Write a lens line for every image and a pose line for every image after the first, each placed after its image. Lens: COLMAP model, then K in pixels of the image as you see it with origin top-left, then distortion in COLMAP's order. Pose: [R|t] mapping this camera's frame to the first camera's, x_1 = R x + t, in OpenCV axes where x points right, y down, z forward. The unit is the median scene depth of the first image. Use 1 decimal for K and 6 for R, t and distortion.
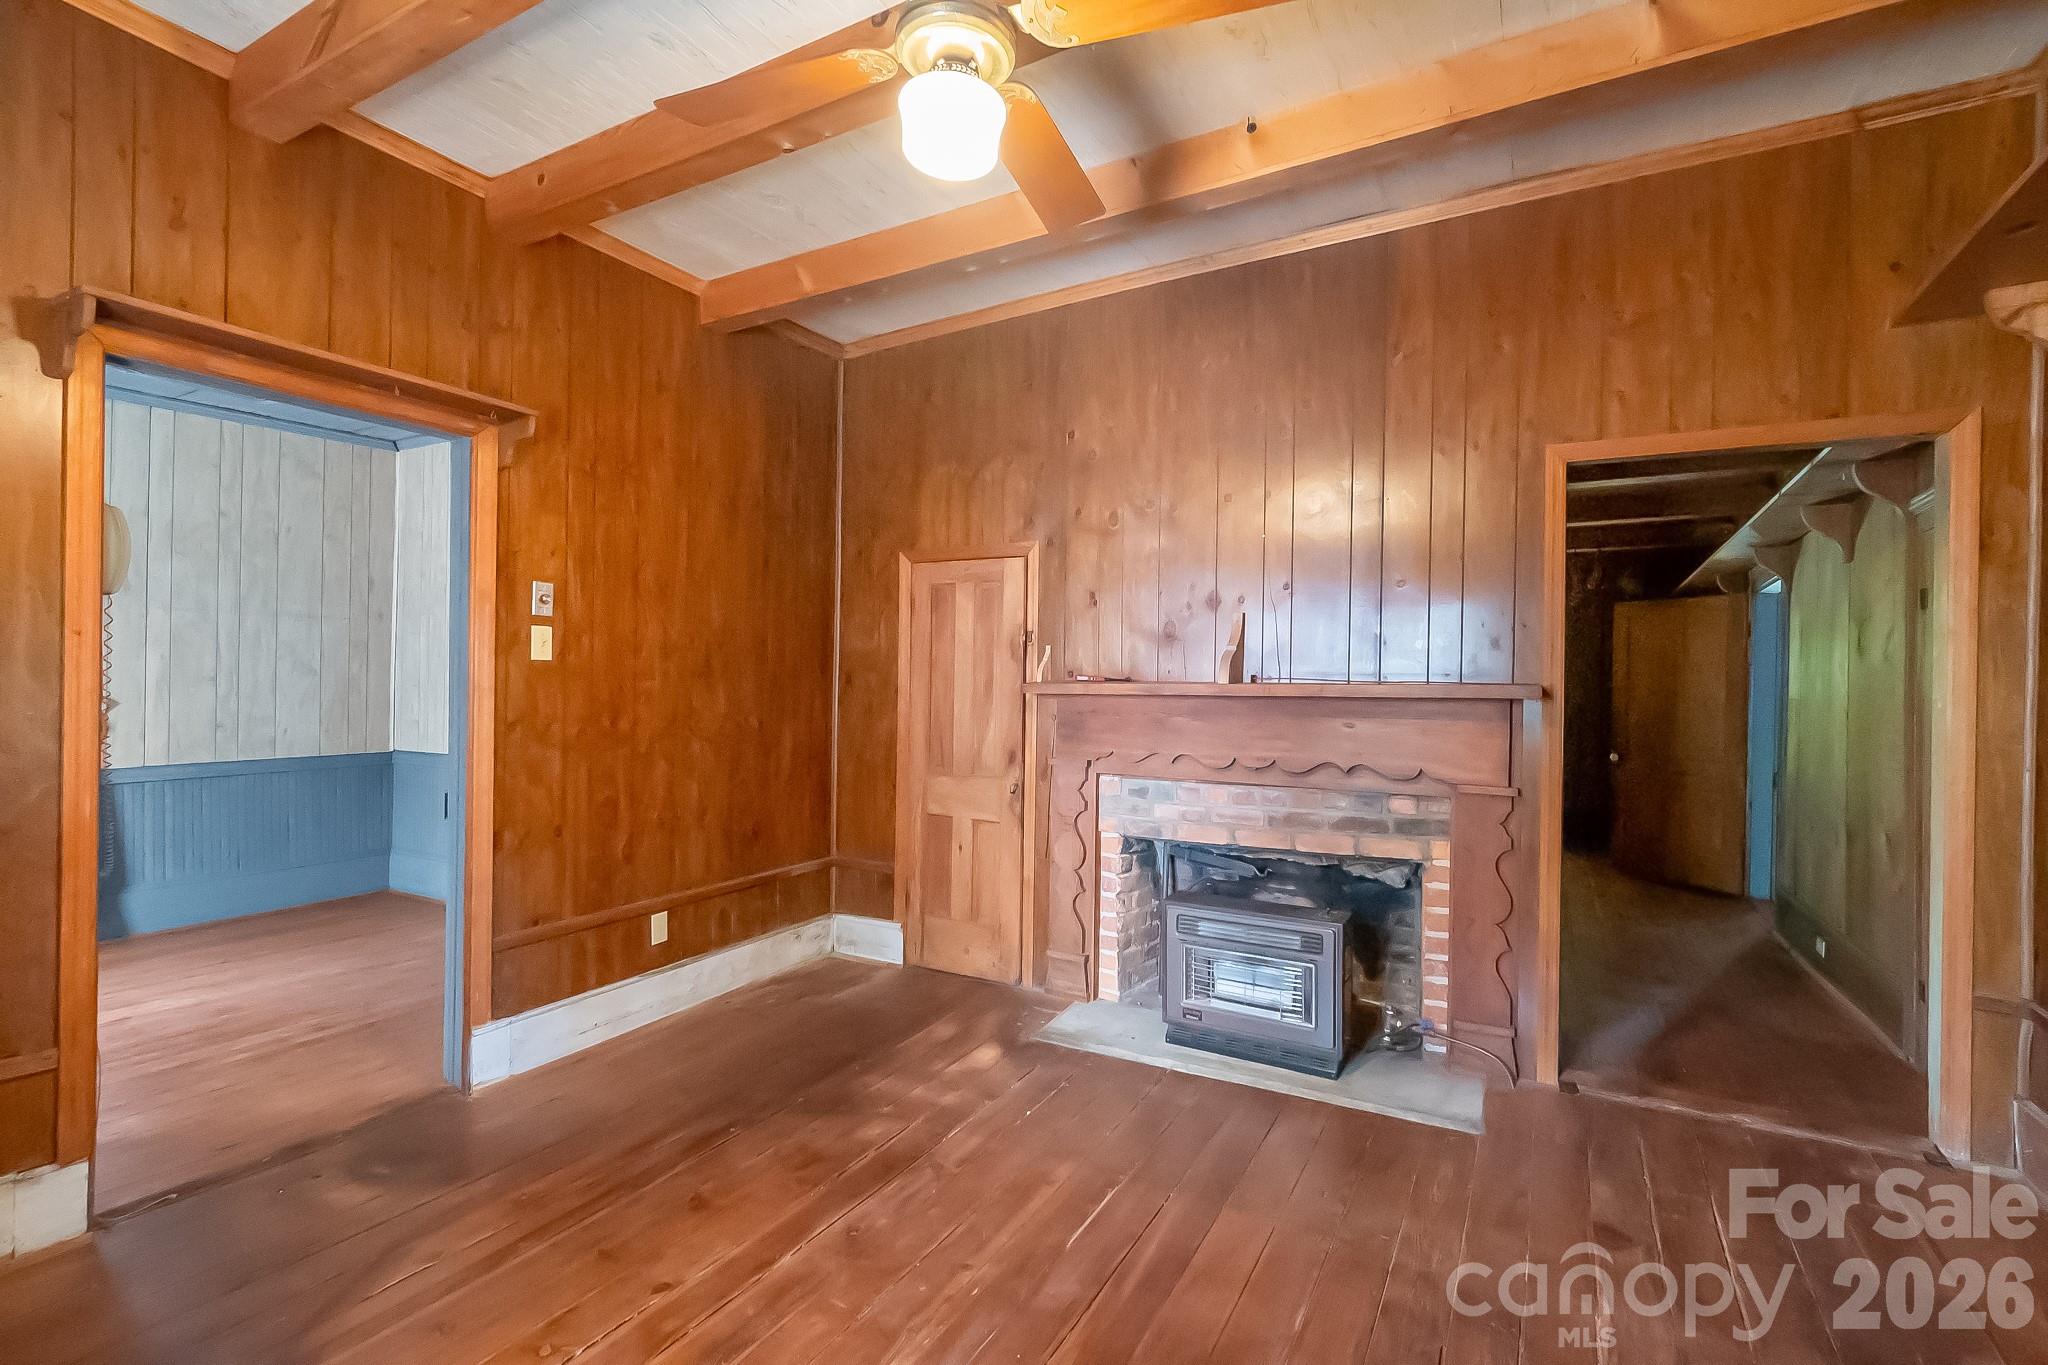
lens RADIAL K [[908.2, 0, 1045.5], [0, 908.2, 683.1], [0, 0, 1]] dist [0.000023, 0.000032]
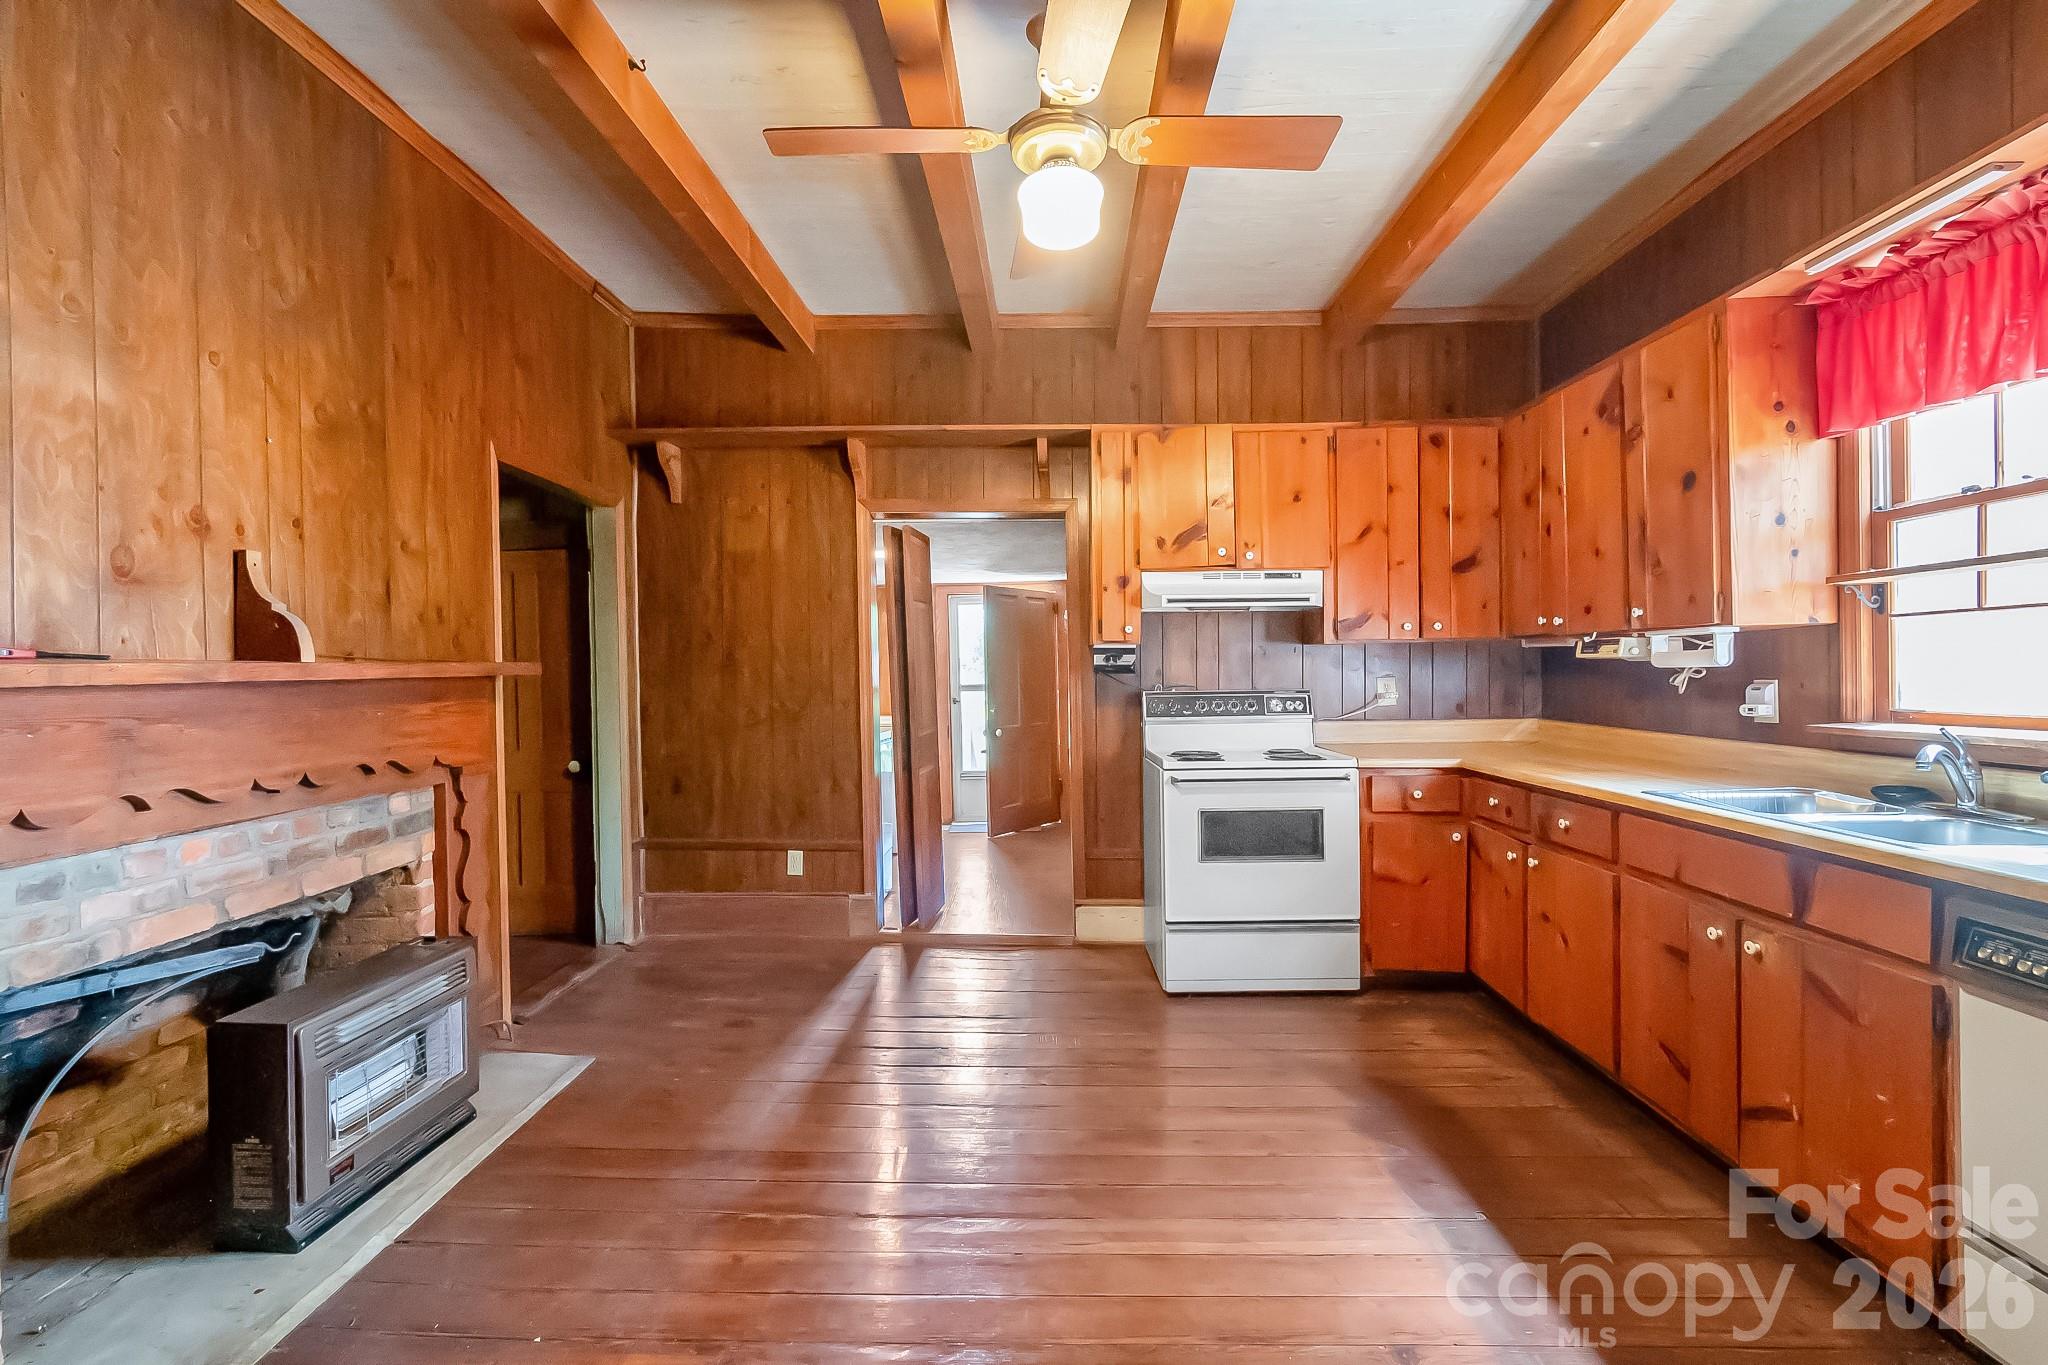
lens RADIAL K [[912.0, 0, 1017.6], [0, 912.0, 684.6], [0, 0, 1]] dist [-0.008570, -0.000479]
pose [[-0.452137, -0.019272, 0.891740, -0.632951], [0.012850, 0.999522, 0.028116, 0.005438], [-0.891856, 0.024171, -0.451673, 0.857979]]
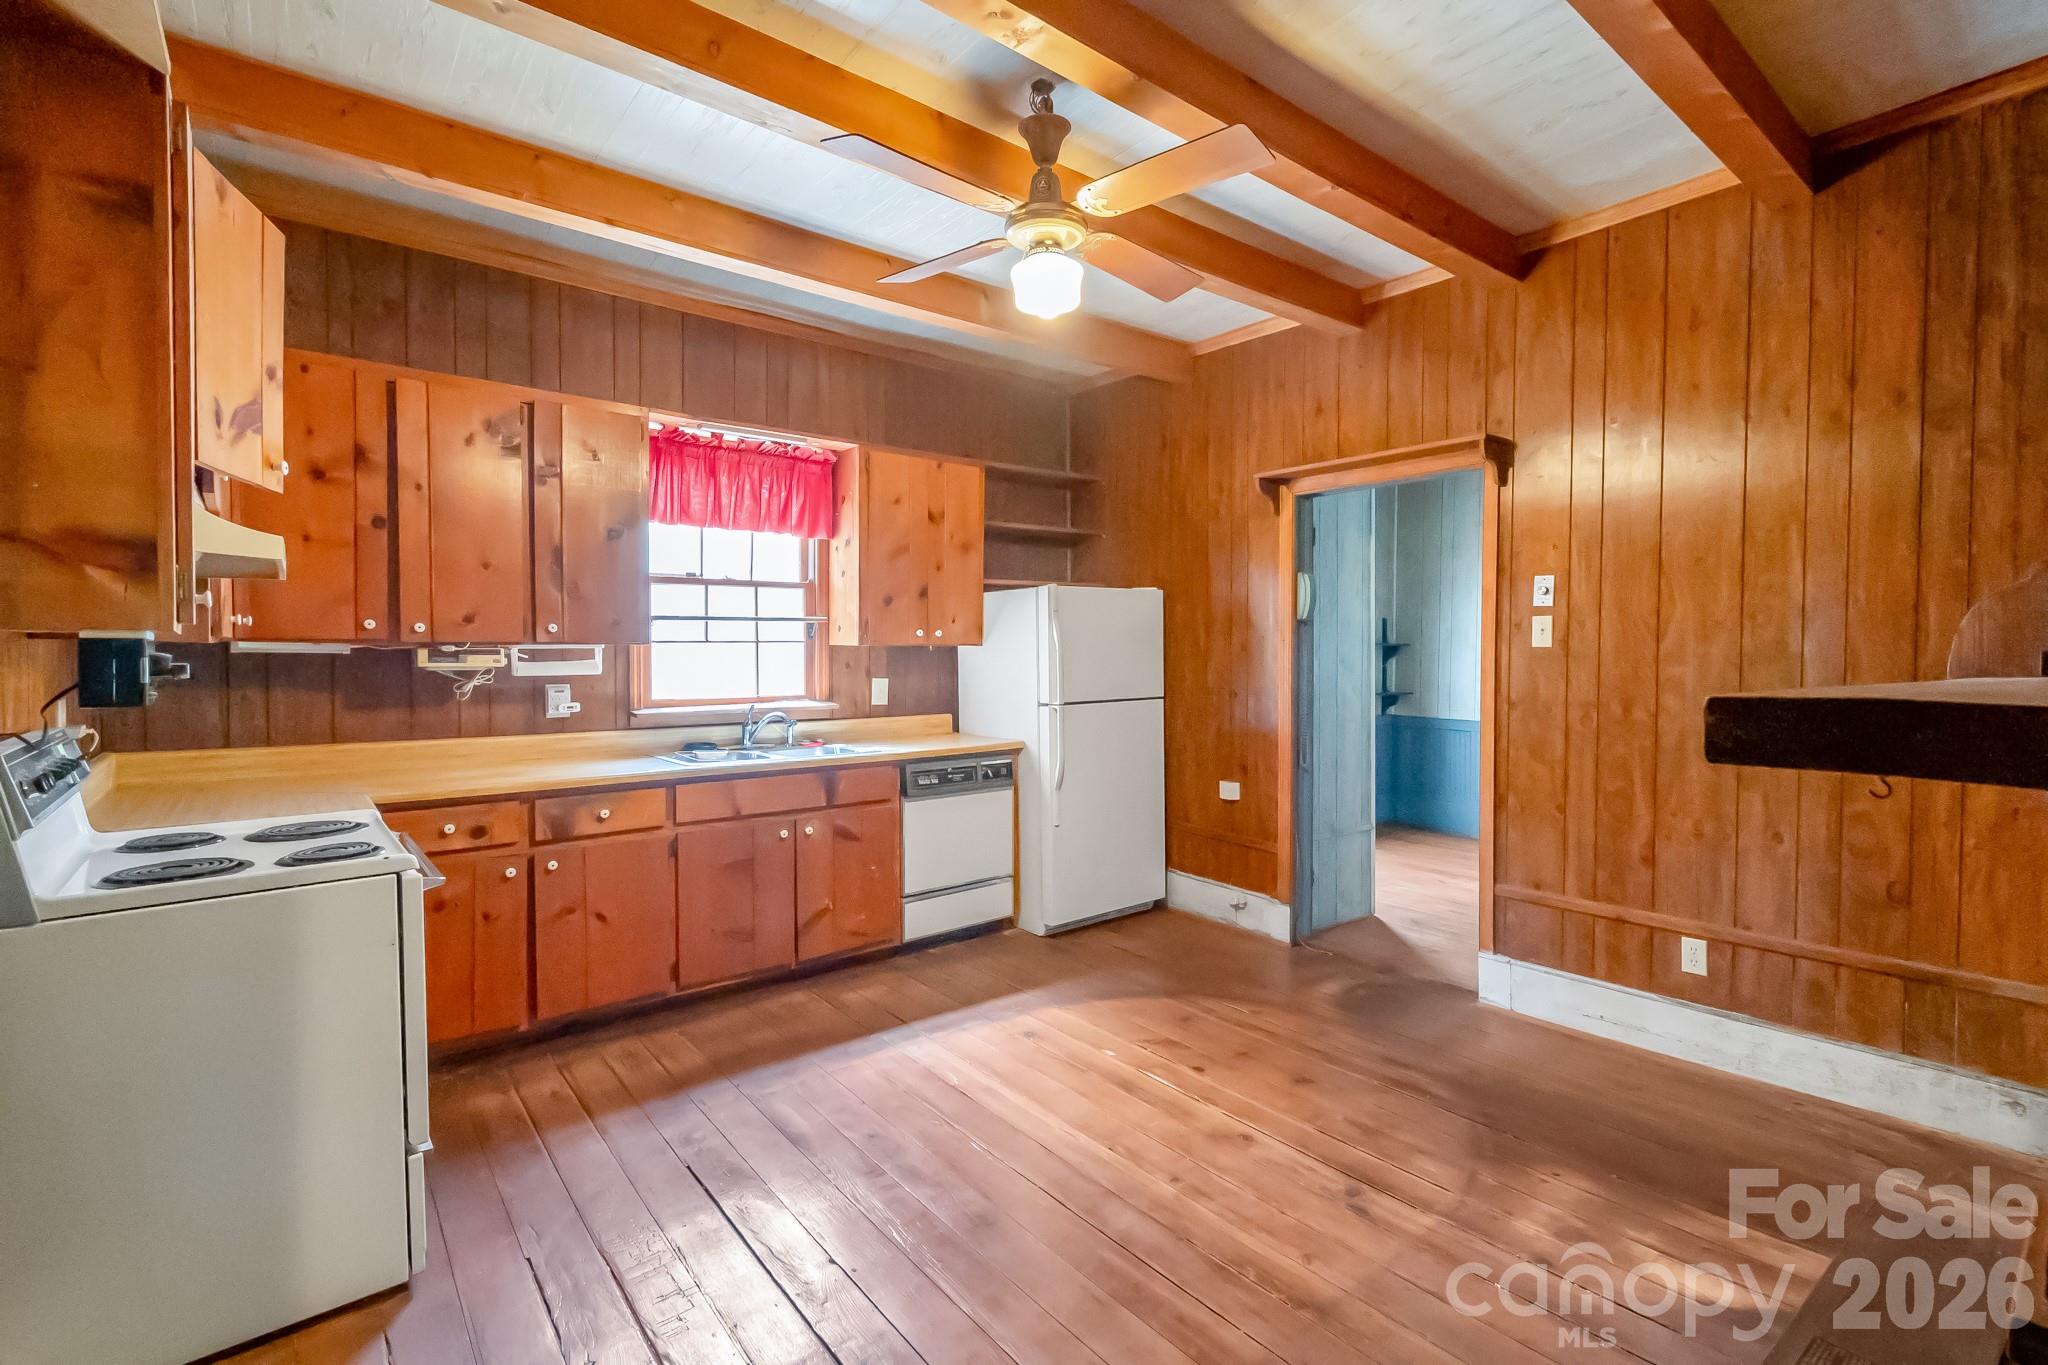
lens RADIAL K [[919.1, 0, 1034.8], [0, 919.1, 686.7], [0, 0, 1]] dist [0.002509, -0.000250]
pose [[-0.375127, 0.021951, -0.926714, 0.658271], [-0.010863, 0.999547, 0.028074, -0.001652], [0.926910, 0.020598, -0.374718, 0.807030]]
